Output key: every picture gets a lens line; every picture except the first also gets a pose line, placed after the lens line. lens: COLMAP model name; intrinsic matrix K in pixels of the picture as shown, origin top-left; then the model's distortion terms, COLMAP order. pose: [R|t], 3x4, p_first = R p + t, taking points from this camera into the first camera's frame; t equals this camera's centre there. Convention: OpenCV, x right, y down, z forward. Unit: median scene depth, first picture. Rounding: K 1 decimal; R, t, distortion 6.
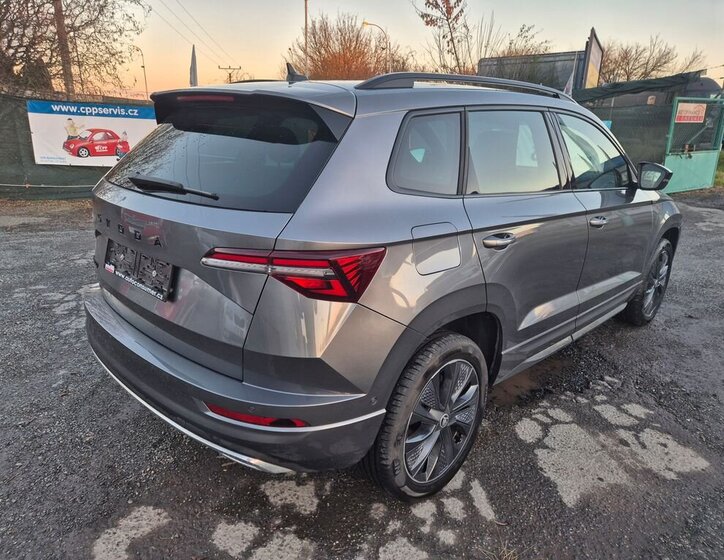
lens RADIAL K [[498.7, 0, 362.0], [0, 498.7, 280.0], [0, 0, 1]] dist [0.086259, -0.068275]
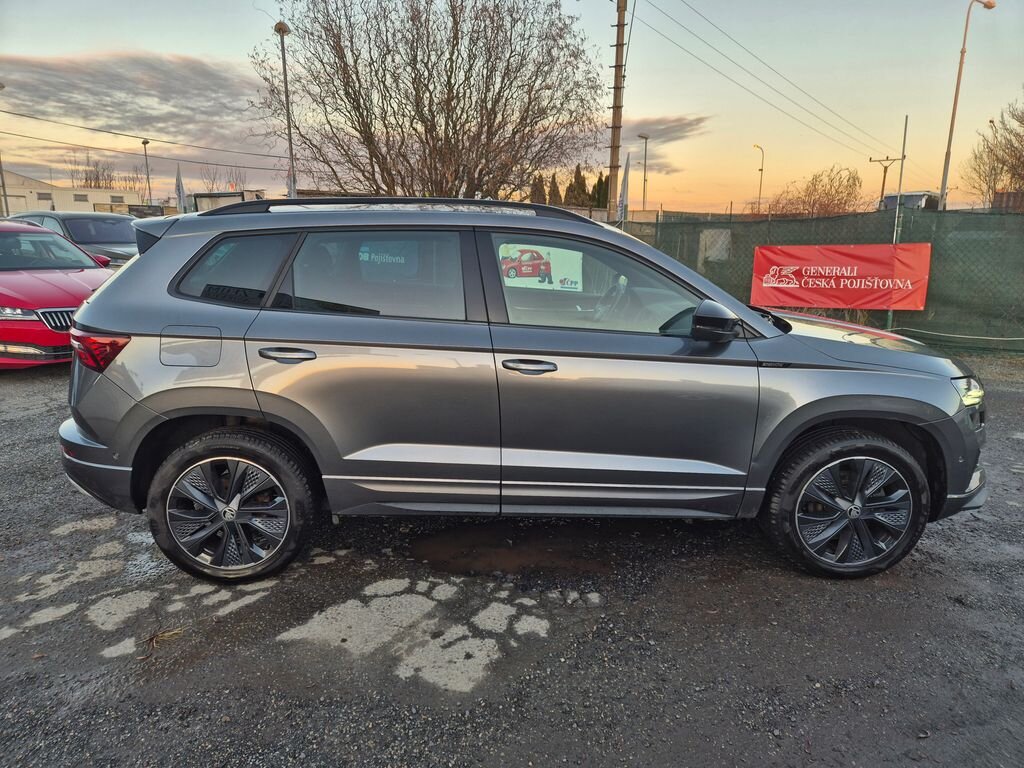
lens RADIAL K [[684.2, 0, 512.0], [0, 684.2, 384.0], [0, 0, 1]] dist [0.085609, -0.072967]
pose [[0.724037, 0.134898, -0.676441, 1.197594], [-0.197986, 0.980066, -0.016470, -0.066101], [0.660735, 0.145851, 0.736313, 0.209124]]
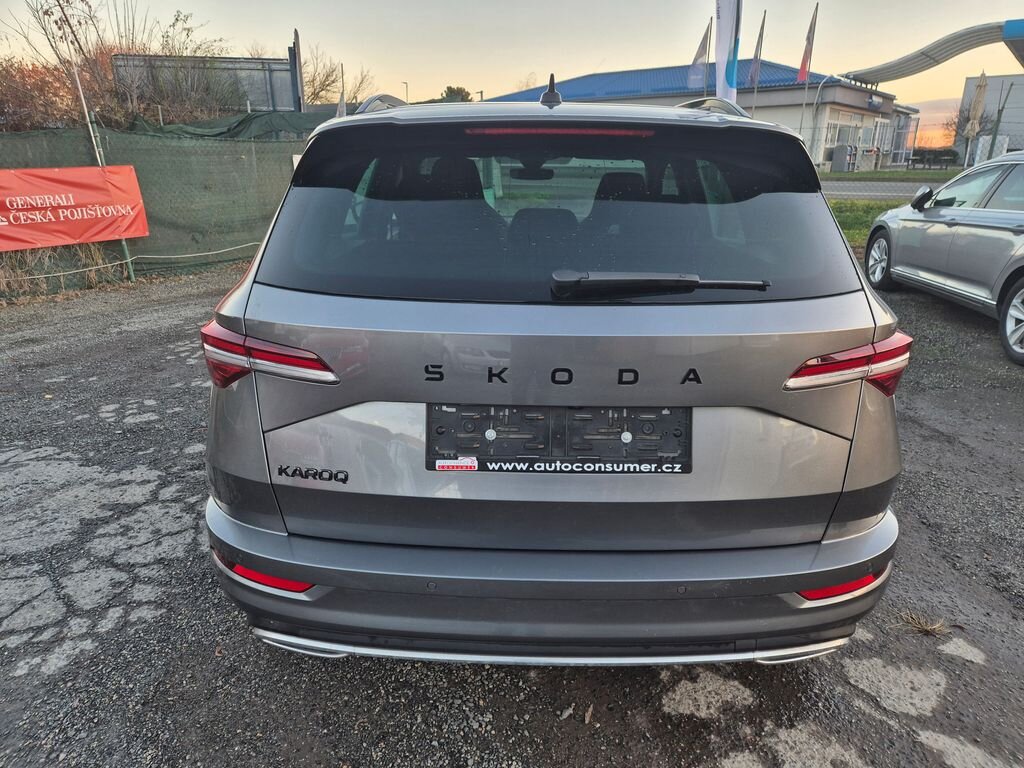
lens RADIAL K [[684.2, 0, 512.0], [0, 684.2, 384.0], [0, 0, 1]] dist [0.085609, -0.072967]
pose [[0.709269, -0.230778, 0.666092, -0.765135], [0.218686, 0.970310, 0.103317, -0.137698], [-0.670160, 0.072385, 0.738679, 0.374163]]
